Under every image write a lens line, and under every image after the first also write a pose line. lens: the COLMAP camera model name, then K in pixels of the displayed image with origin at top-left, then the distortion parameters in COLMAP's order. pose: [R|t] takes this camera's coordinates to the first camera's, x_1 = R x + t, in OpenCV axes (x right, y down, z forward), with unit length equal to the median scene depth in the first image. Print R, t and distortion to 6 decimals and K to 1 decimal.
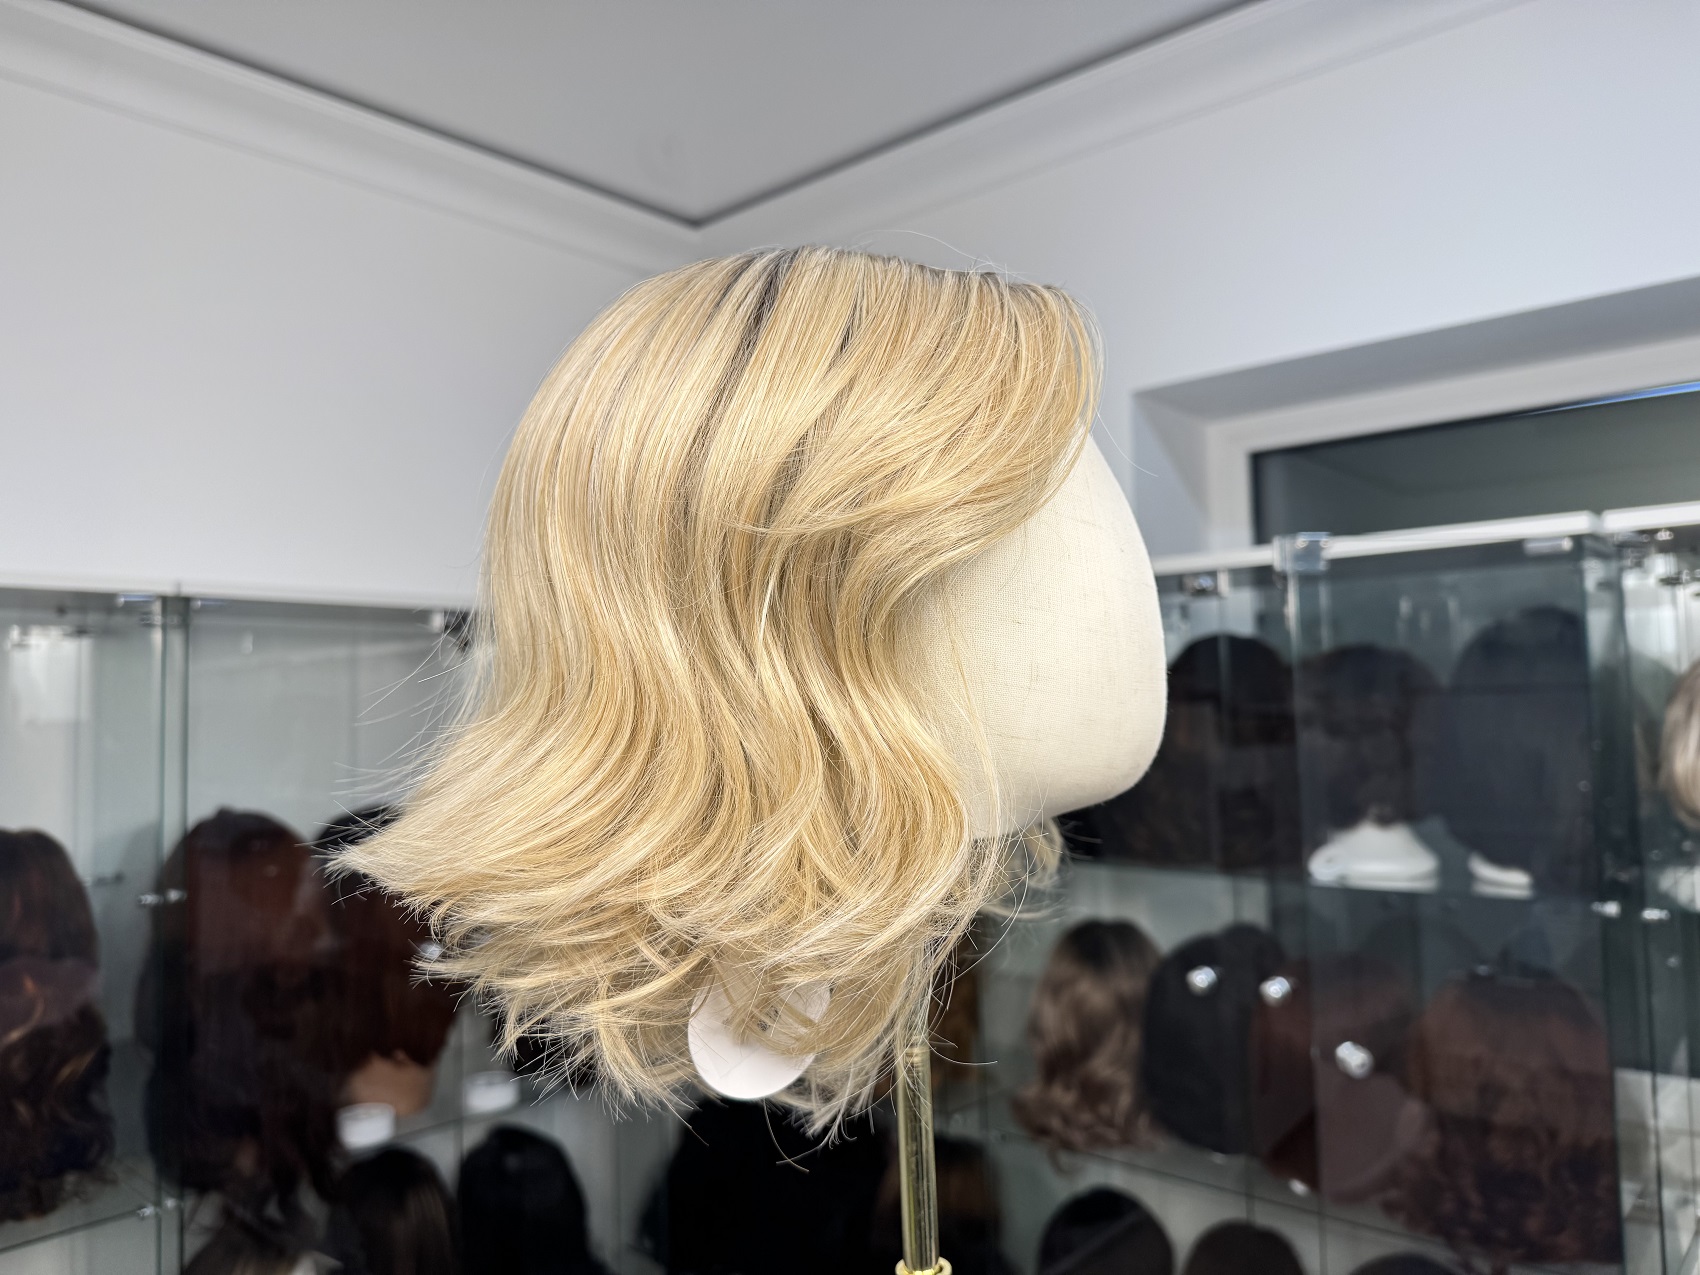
lens RADIAL K [[1230.1, 0, 843.8], [0, 1230.1, 624.4], [0, 0, 1]] dist [-0.015430, 0.002608]
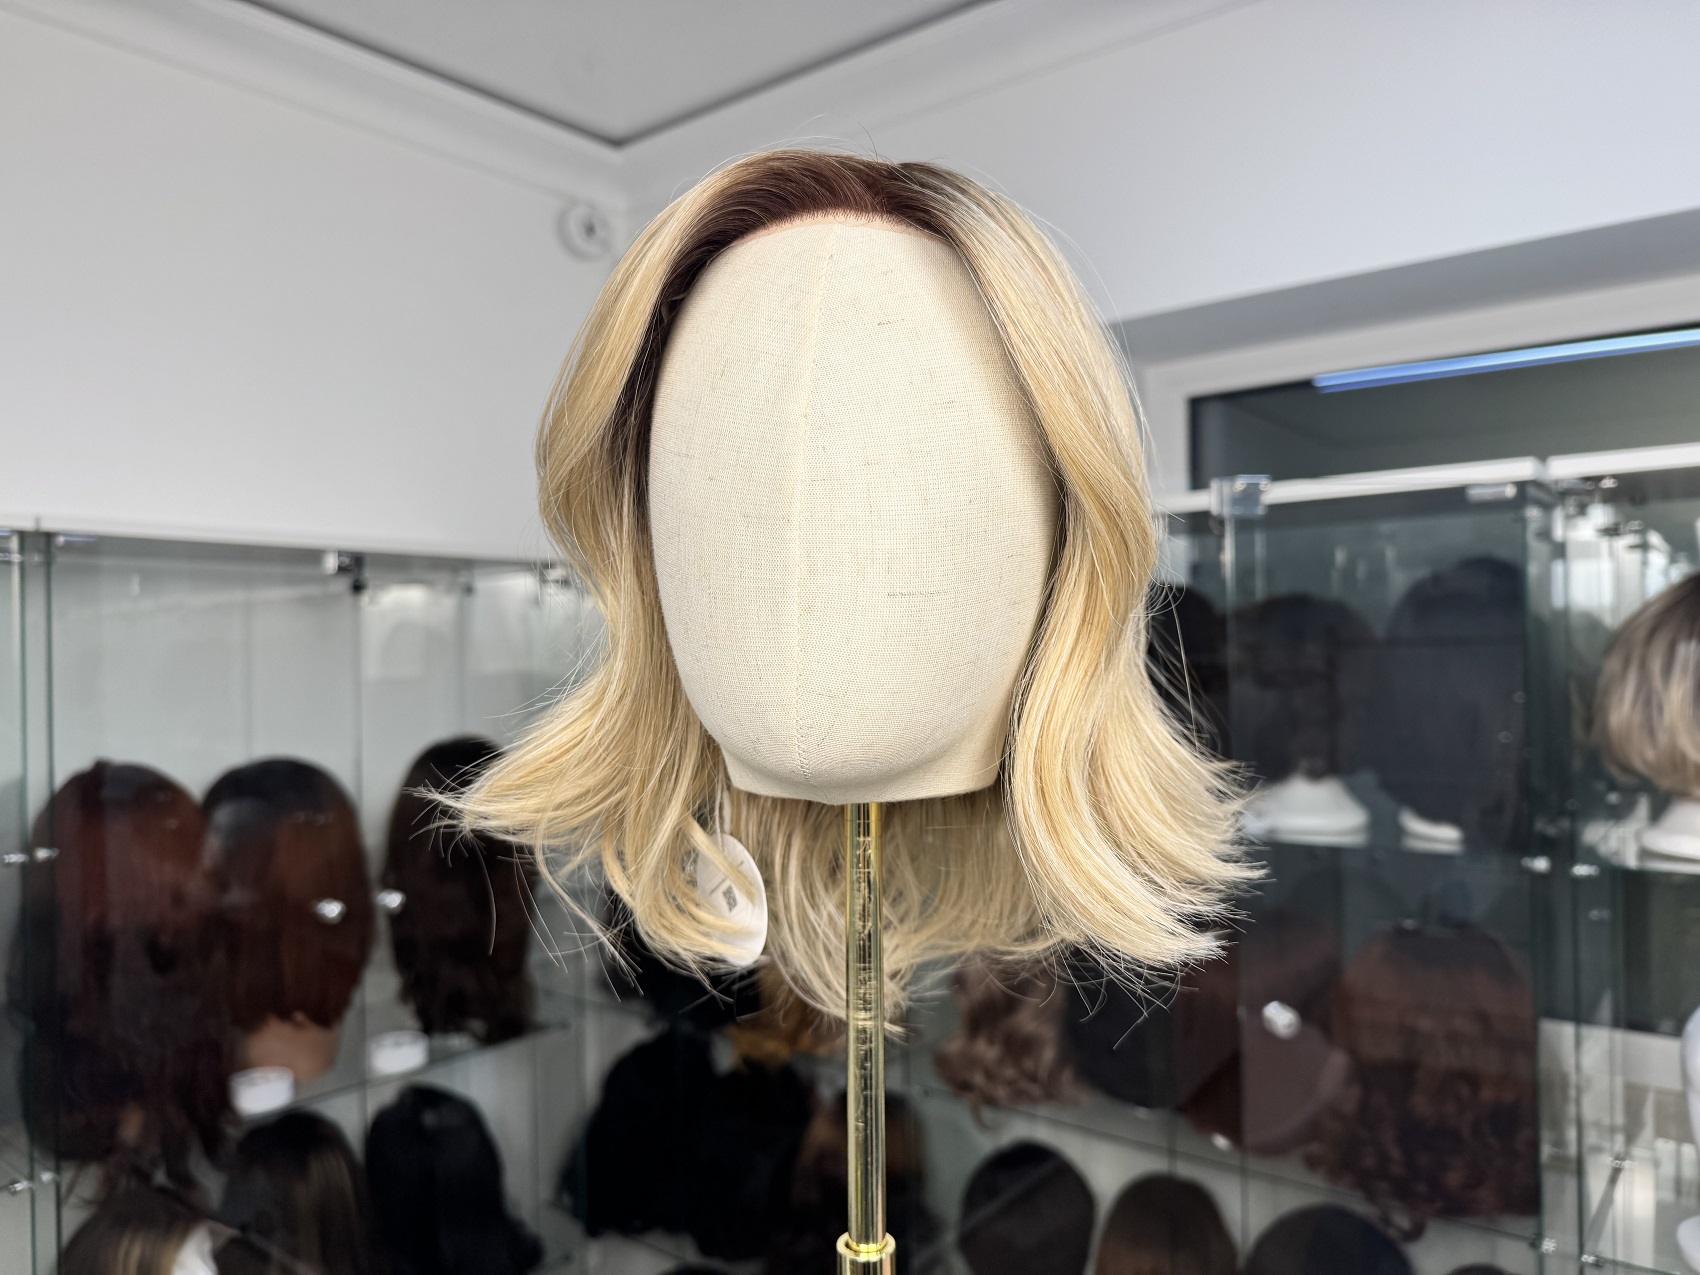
lens RADIAL K [[1226.7, 0, 850.0], [0, 1226.7, 637.5], [0, 0, 1]] dist [-0.006583, -0.004904]
pose [[0.998490, 0.005711, 0.054642, 0.014380], [-0.008562, 0.998606, 0.052093, 0.003199], [-0.054268, -0.052482, 0.997146, 0.046344]]
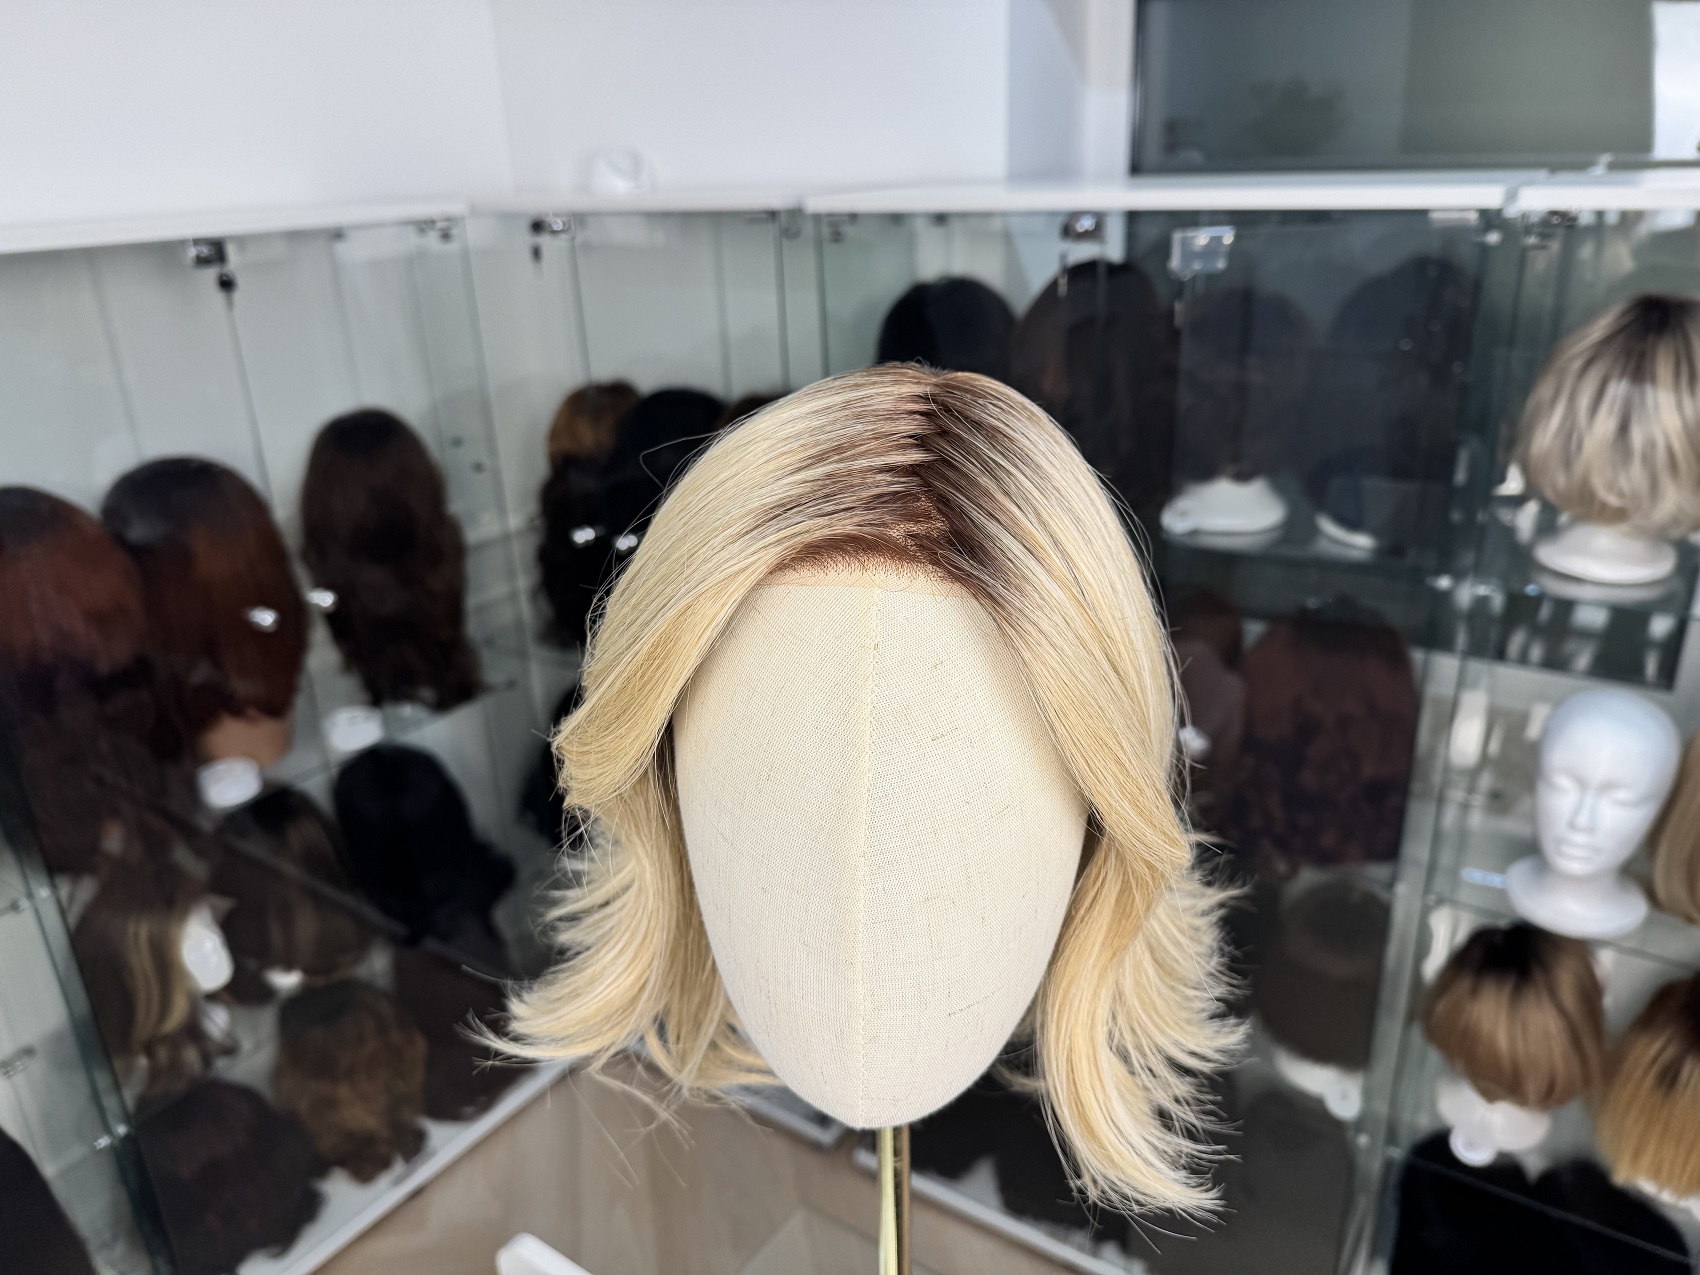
lens RADIAL K [[1230.9, 0, 860.5], [0, 1230.9, 629.3], [0, 0, 1]] dist [-0.009711, -0.002033]
pose [[0.989282, -0.063643, 0.131422, -0.006189], [0.002166, 0.906316, 0.422596, -0.138657], [-0.146005, -0.417782, 0.896739, 0.087213]]
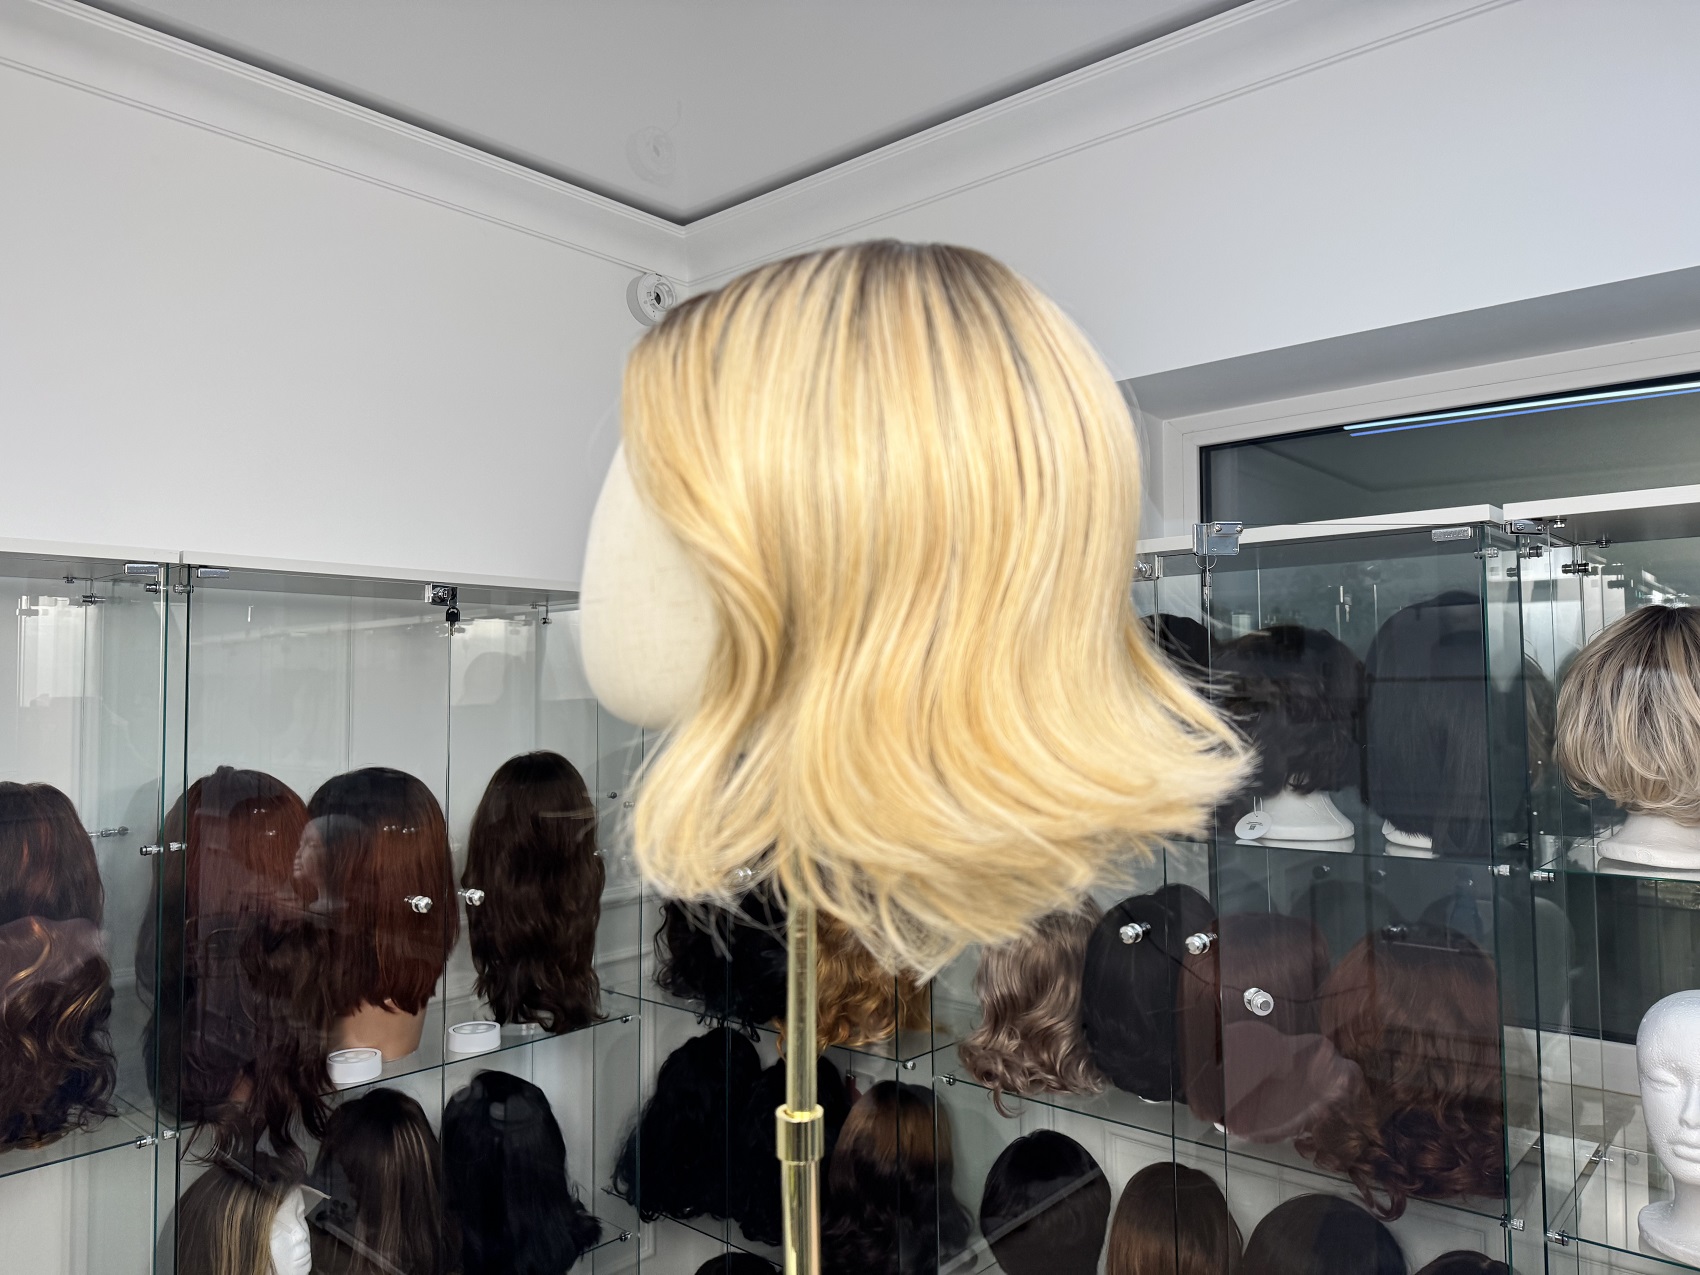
lens RADIAL K [[1198.1, 0, 846.6], [0, 1198.1, 626.9], [0, 0, 1]] dist [0.008311, -0.004075]
pose [[0.999895, 0.013109, 0.006188, 0.027842], [-0.013190, 0.999826, 0.013213, 0.008530], [-0.006013, -0.013294, 0.999894, -0.046274]]
